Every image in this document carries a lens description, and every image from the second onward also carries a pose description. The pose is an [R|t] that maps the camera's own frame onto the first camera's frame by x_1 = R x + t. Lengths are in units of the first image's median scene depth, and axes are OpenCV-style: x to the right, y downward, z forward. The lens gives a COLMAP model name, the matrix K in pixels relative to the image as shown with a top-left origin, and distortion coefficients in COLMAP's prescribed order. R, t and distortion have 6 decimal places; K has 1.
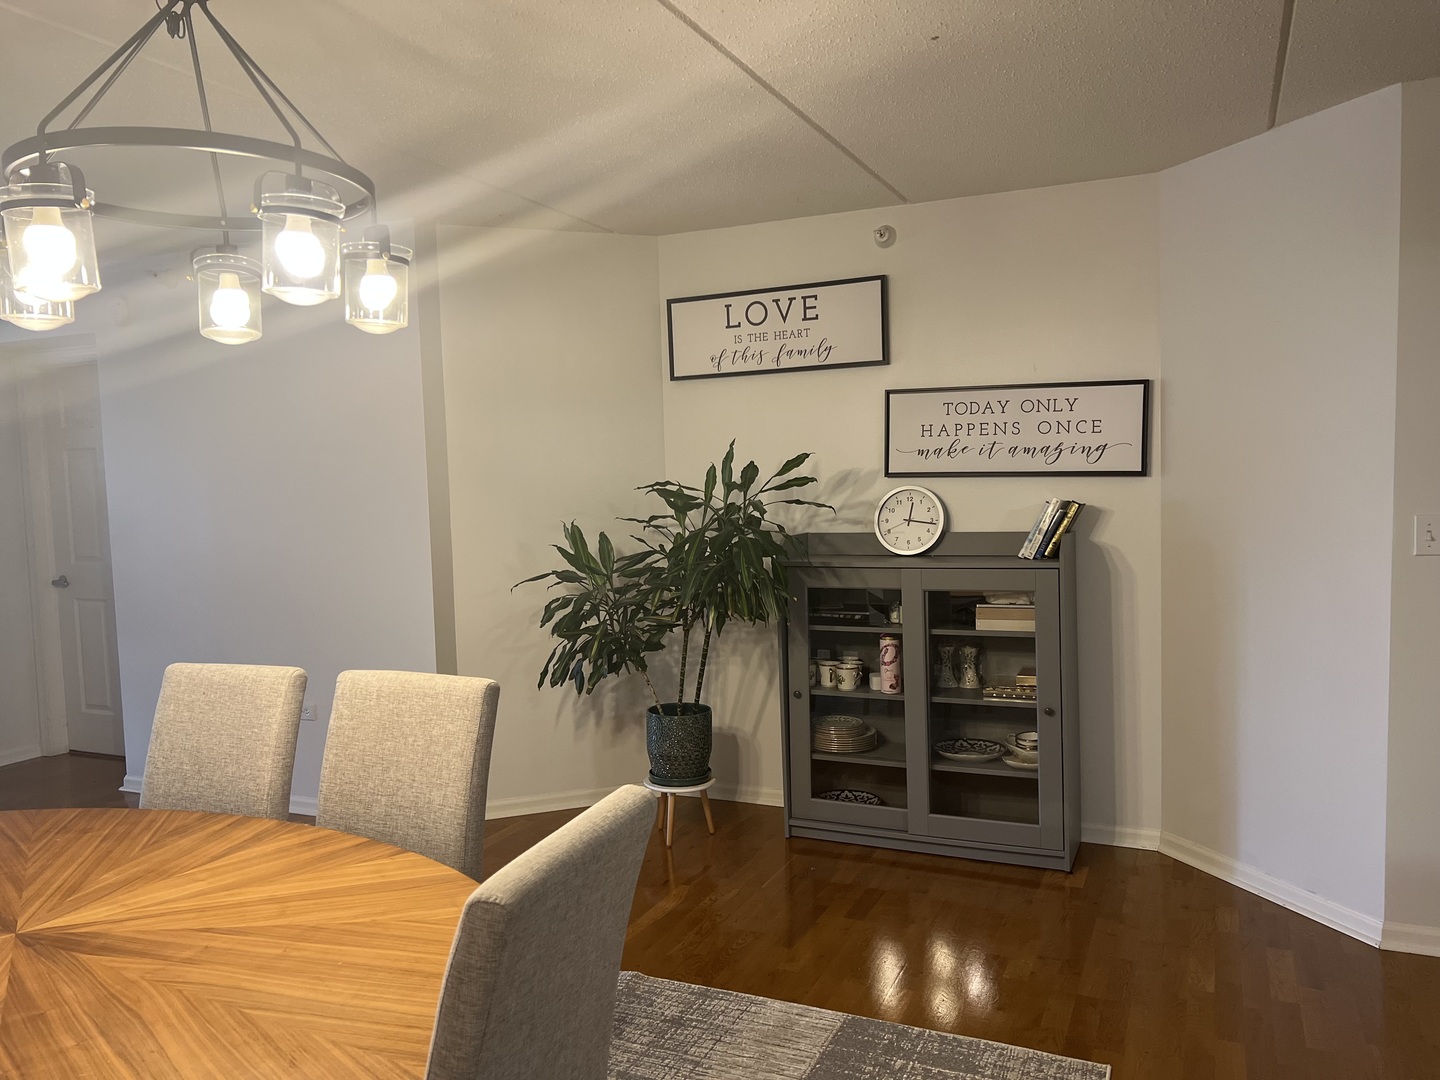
lens RADIAL K [[1089.4, 0, 720.0], [0, 1089.4, 540.0], [0, 0, 1]] dist [0.044896, -0.046611]
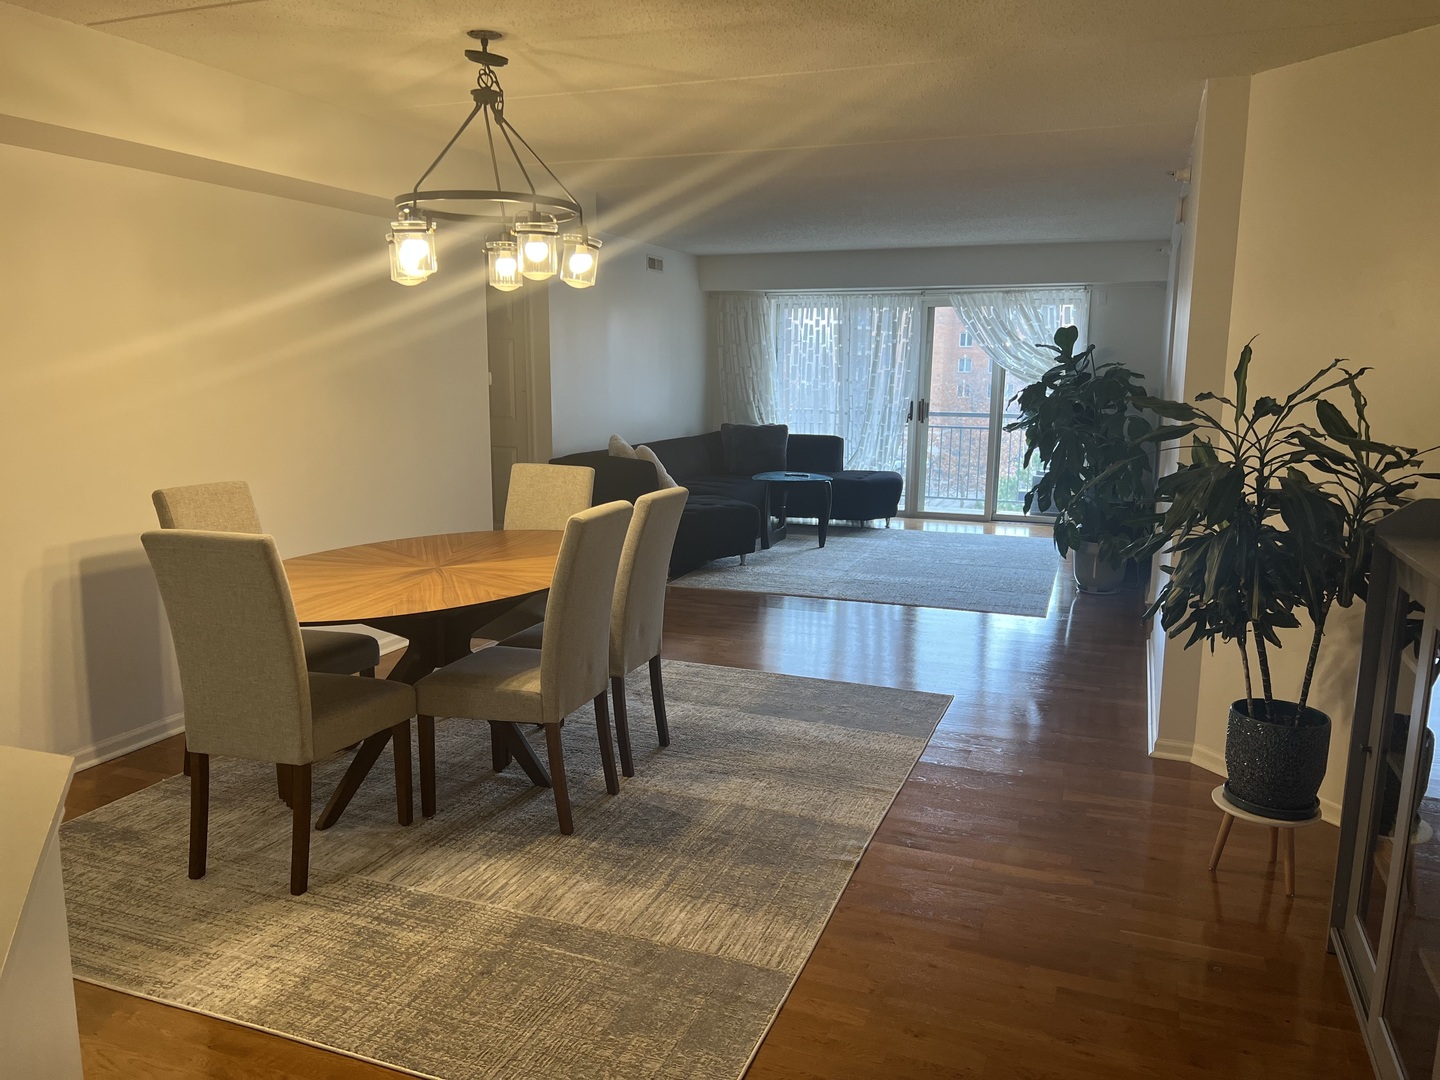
lens RADIAL K [[1075.9, 0, 720.0], [0, 1075.9, 540.0], [0, 0, 1]] dist [0.112793, -0.172266]
pose [[0.061609, 0.190314, -0.979788, 1.211612], [-0.078531, 0.979534, 0.185326, -0.120558], [0.995006, 0.065526, 0.075294, 1.099988]]
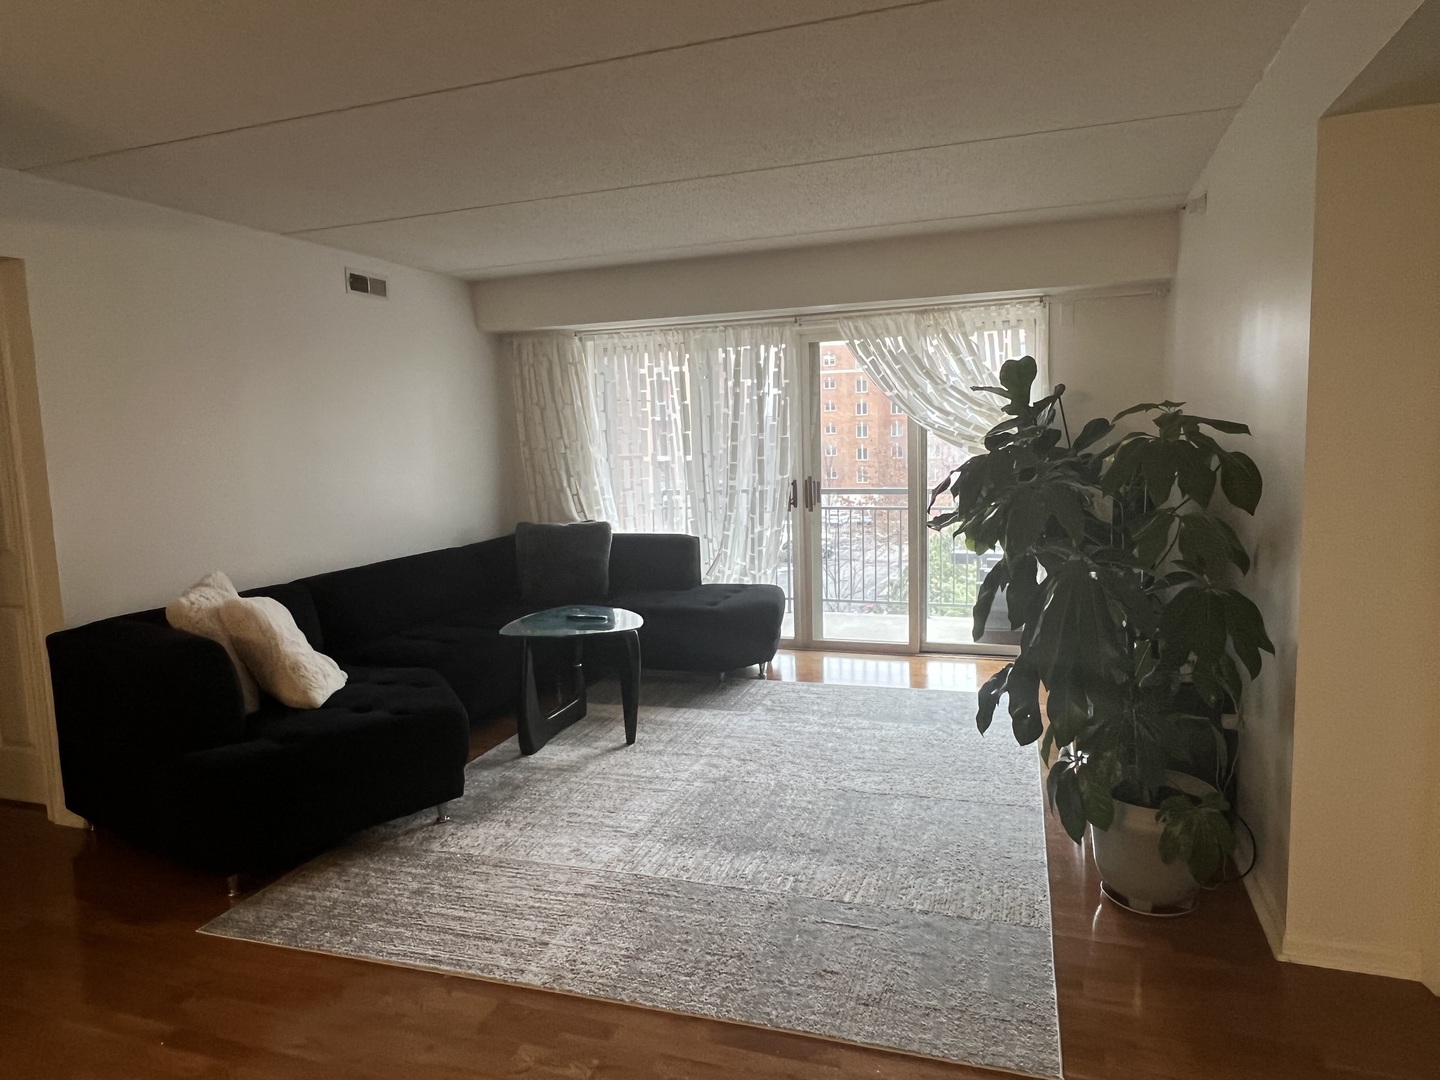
lens RADIAL K [[935.7, 0, 710.0], [0, 935.7, 537.4], [0, 0, 1]] dist [0.001793, -0.001228]
pose [[0.086025, 0.133175, -0.987352, -0.729906], [-0.039086, 0.990714, 0.130223, -0.087869], [0.995526, 0.027389, 0.090432, 1.750642]]
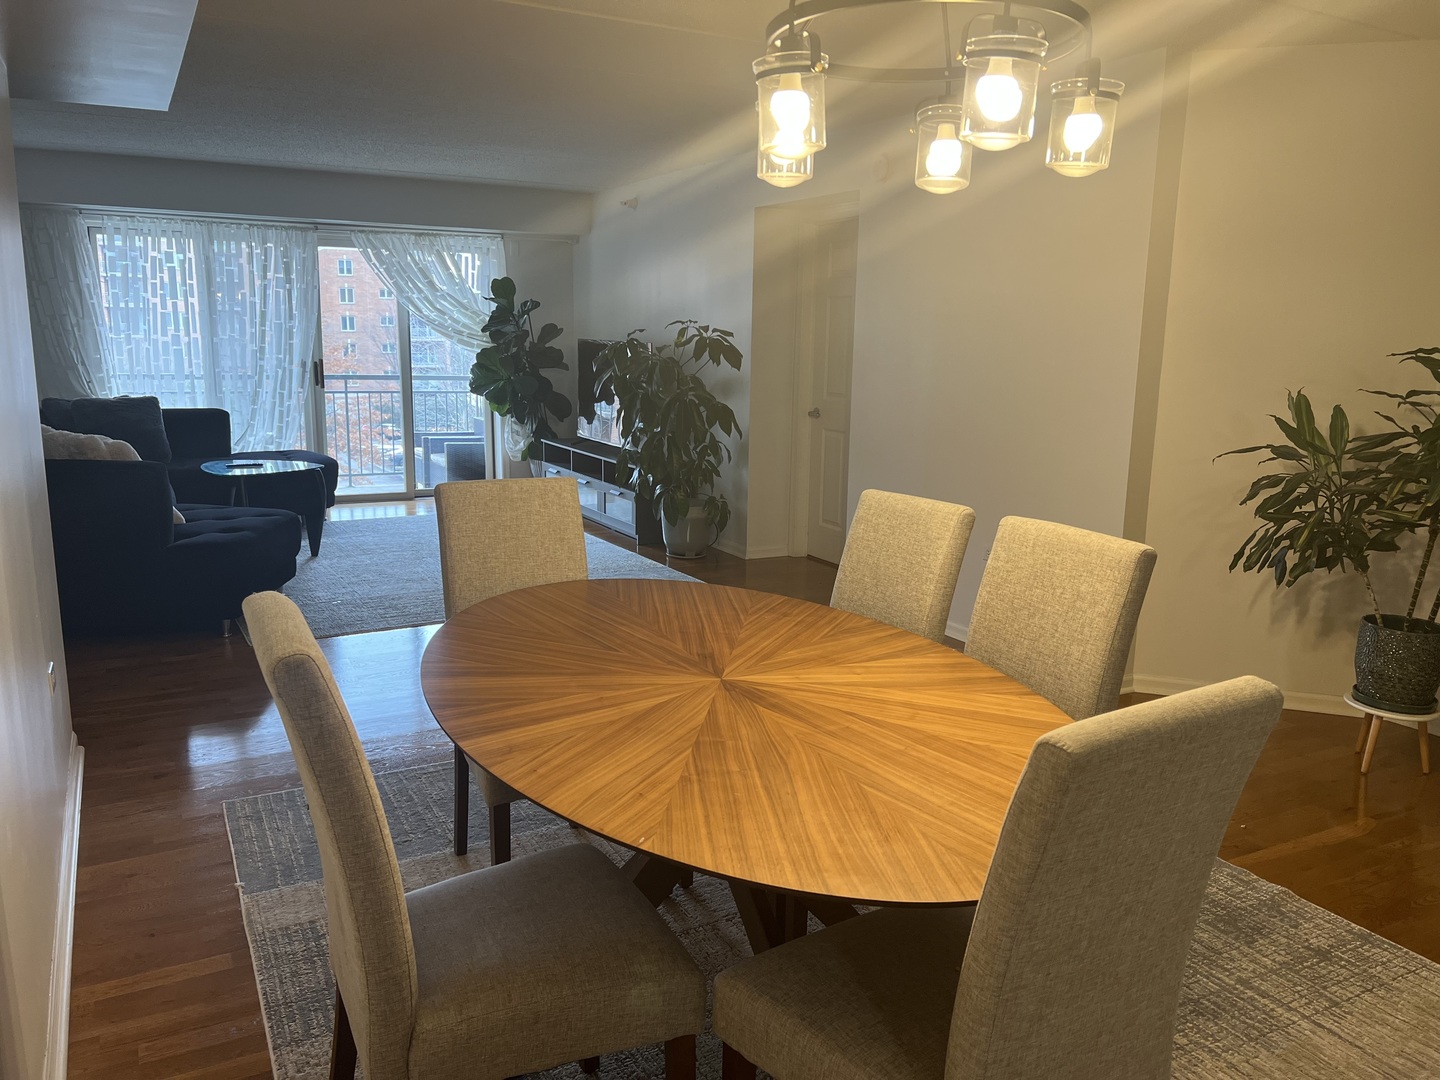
lens RADIAL K [[1089.4, 0, 720.0], [0, 1089.4, 540.0], [0, 0, 1]] dist [0.044896, -0.046611]
pose [[0.795097, 0.155439, -0.586224, 0.058003], [-0.079723, 0.984998, 0.153047, 0.005513], [0.601219, -0.074952, 0.795561, 0.008116]]
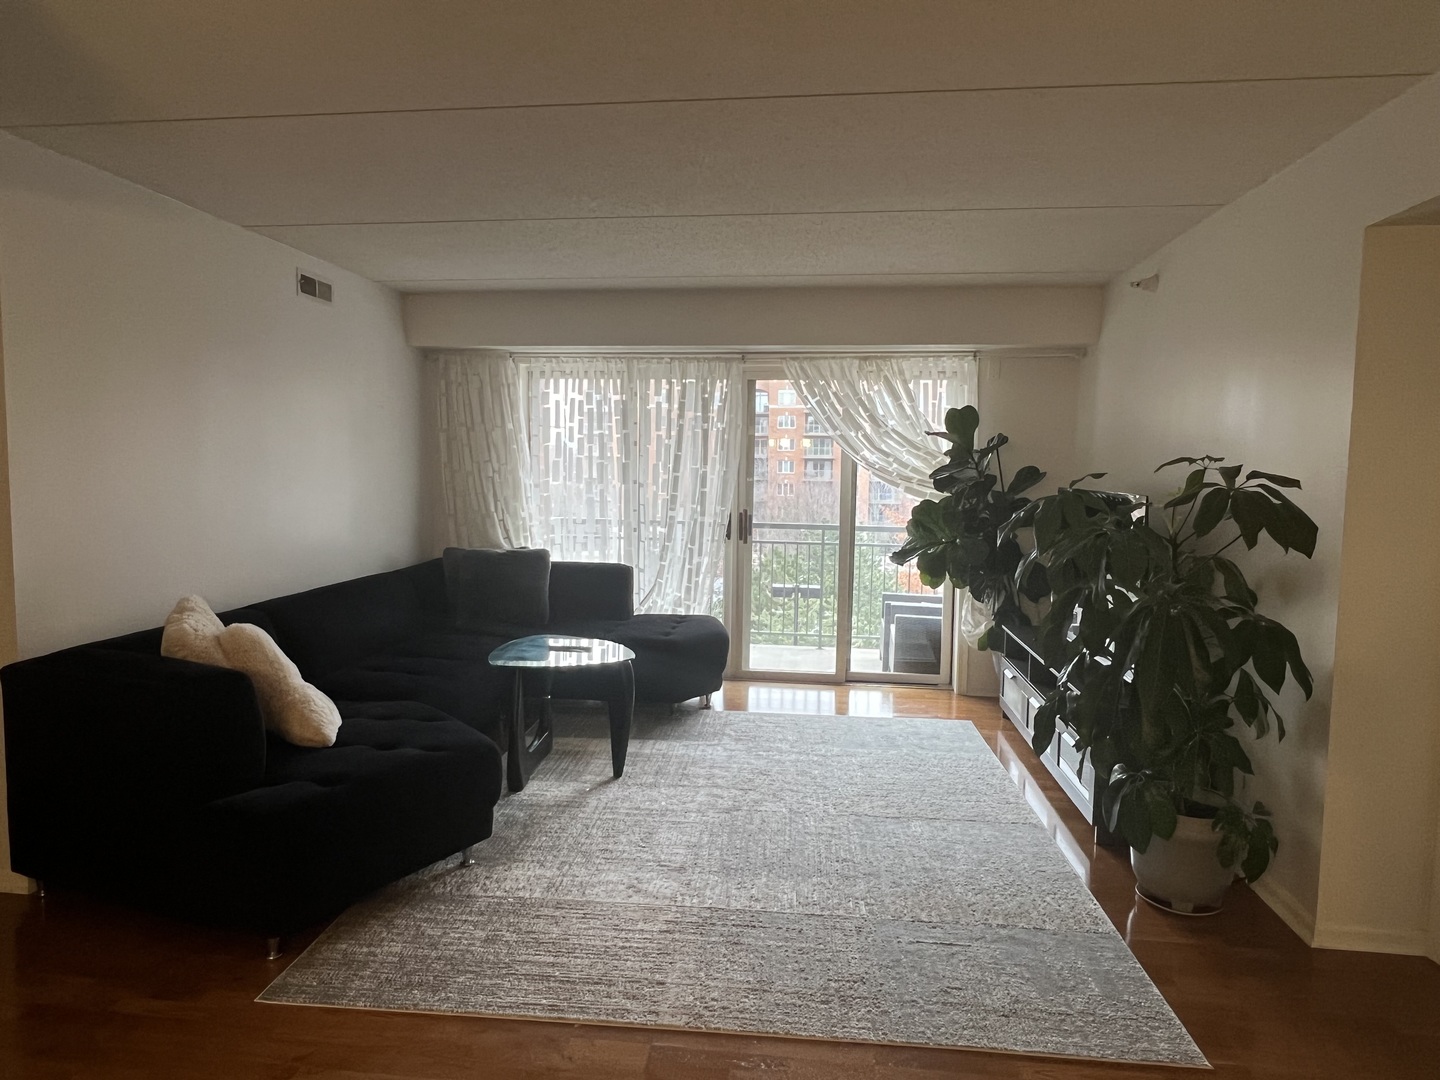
lens RADIAL K [[935.7, 0, 710.0], [0, 935.7, 537.4], [0, 0, 1]] dist [0.001793, -0.001228]
pose [[0.299428, 0.105135, -0.948309, -0.799669], [-0.086308, 0.992820, 0.082817, -0.059693], [0.950207, 0.057049, 0.306352, 1.332056]]
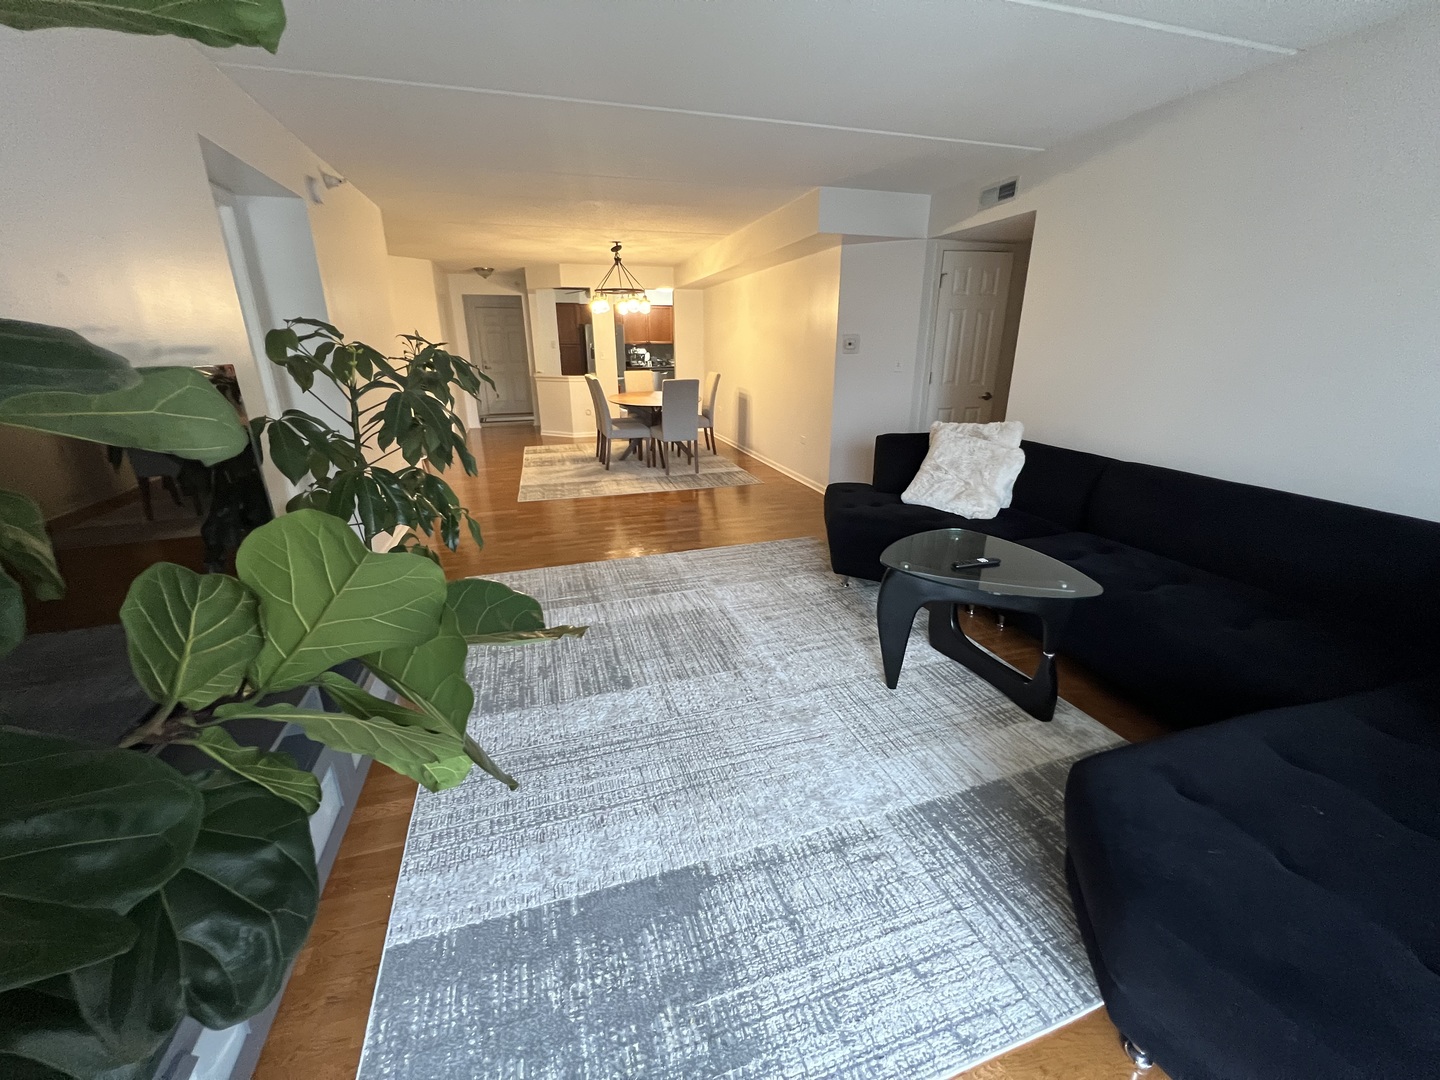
lens RADIAL K [[576.0, 0, 719.7], [0, 576.0, 535.3], [0, 0, 1]] dist [-0.003274, 0.000455]
pose [[-0.657539, -0.210282, 0.723480, -3.166008], [0.075054, 0.937202, 0.340615, -0.061187], [-0.749673, 0.278268, -0.600465, 2.599668]]
